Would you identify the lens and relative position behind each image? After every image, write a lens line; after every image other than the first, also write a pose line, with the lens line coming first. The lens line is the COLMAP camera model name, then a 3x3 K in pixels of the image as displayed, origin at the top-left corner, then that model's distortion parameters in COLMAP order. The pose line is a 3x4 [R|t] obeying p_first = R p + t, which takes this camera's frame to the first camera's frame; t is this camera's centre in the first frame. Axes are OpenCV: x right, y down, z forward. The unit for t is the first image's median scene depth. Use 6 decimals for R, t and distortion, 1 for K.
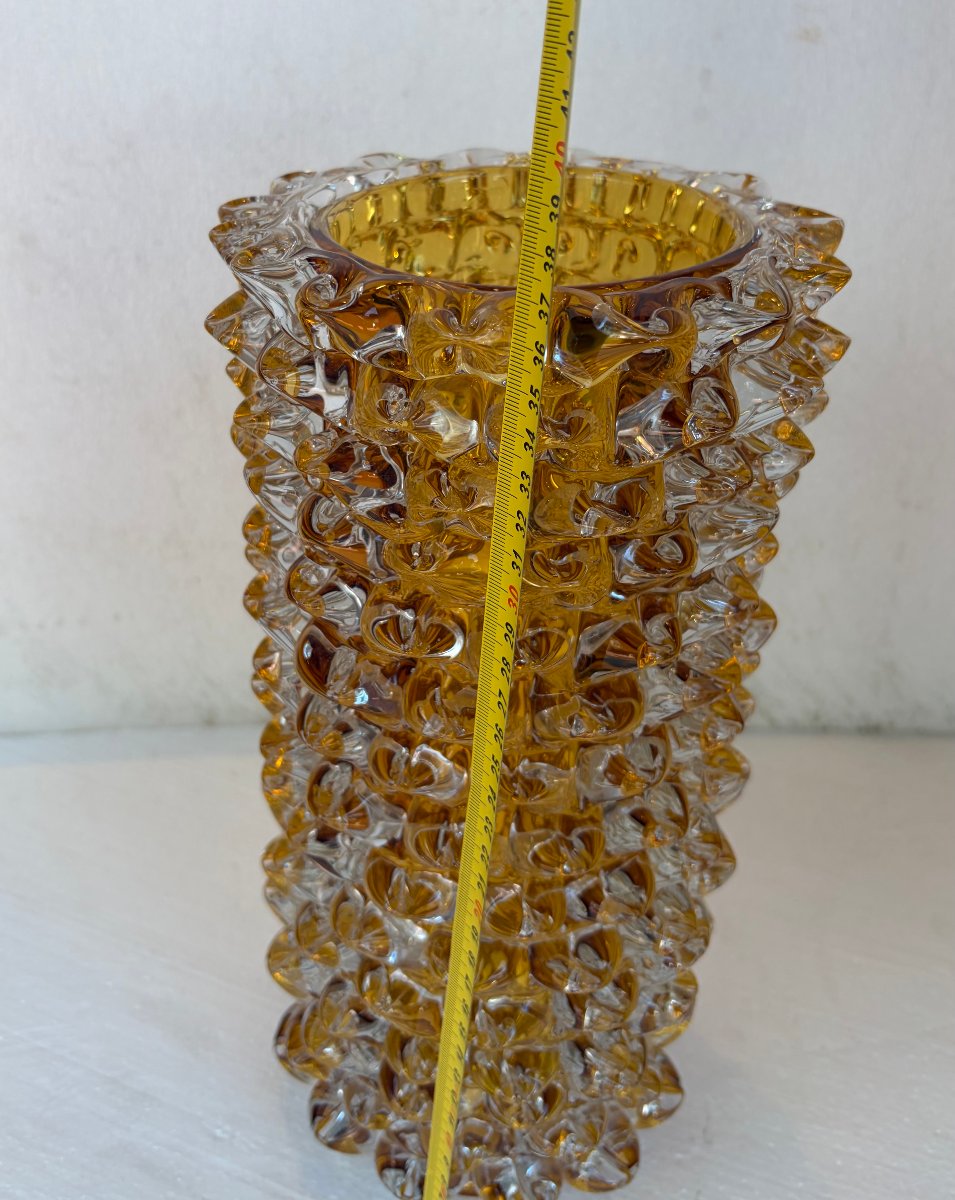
lens RADIAL K [[1181.8, 0, 425.5], [0, 1181.8, 461.5], [0, 0, 1]] dist [-0.027379, 0.000000]
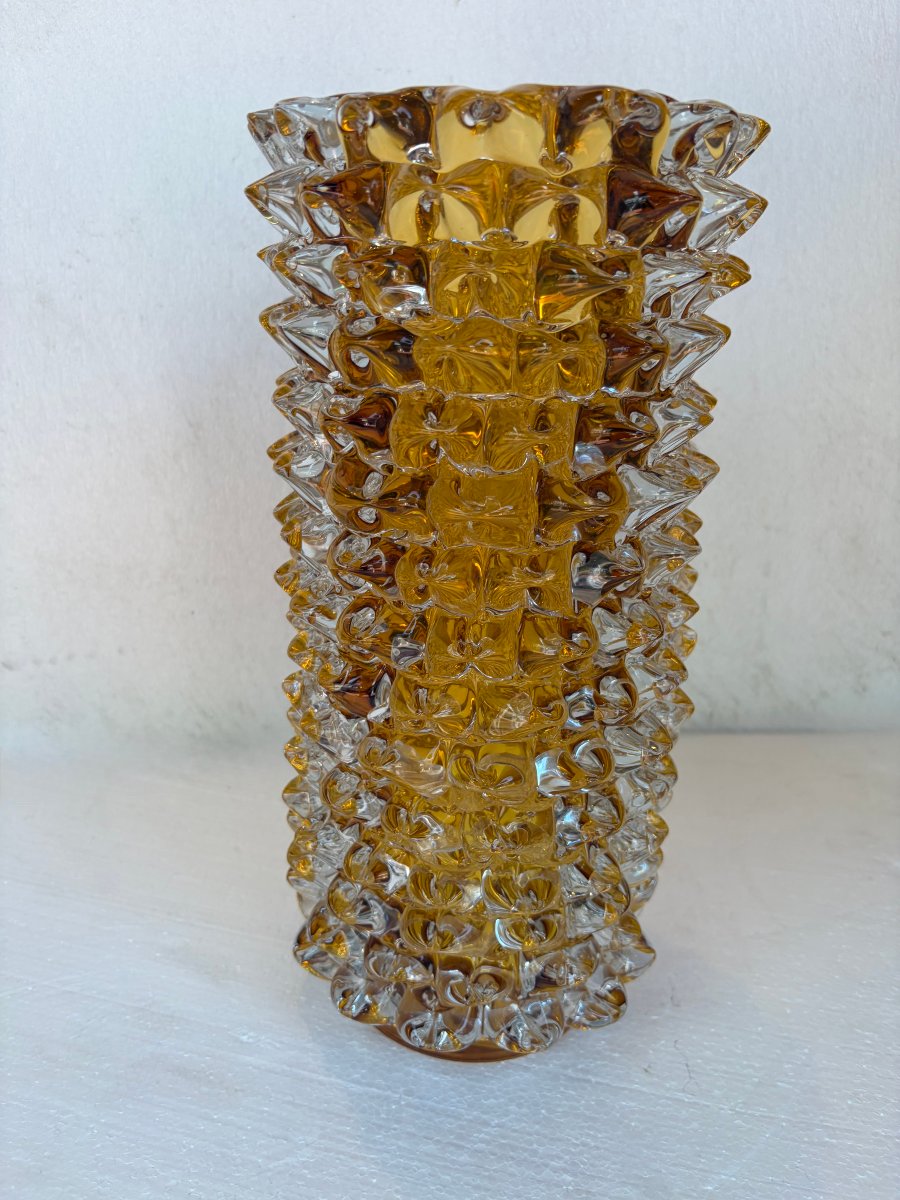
lens RADIAL K [[960.5, 0, 454.3], [0, 960.5, 600.6], [0, 0, 1]] dist [-0.021012, 0.012858]
pose [[0.990844, -0.042895, 0.128018, -0.083330], [0.056937, 0.992506, -0.108123, 0.287838], [-0.122420, 0.114422, 0.985860, 0.053695]]
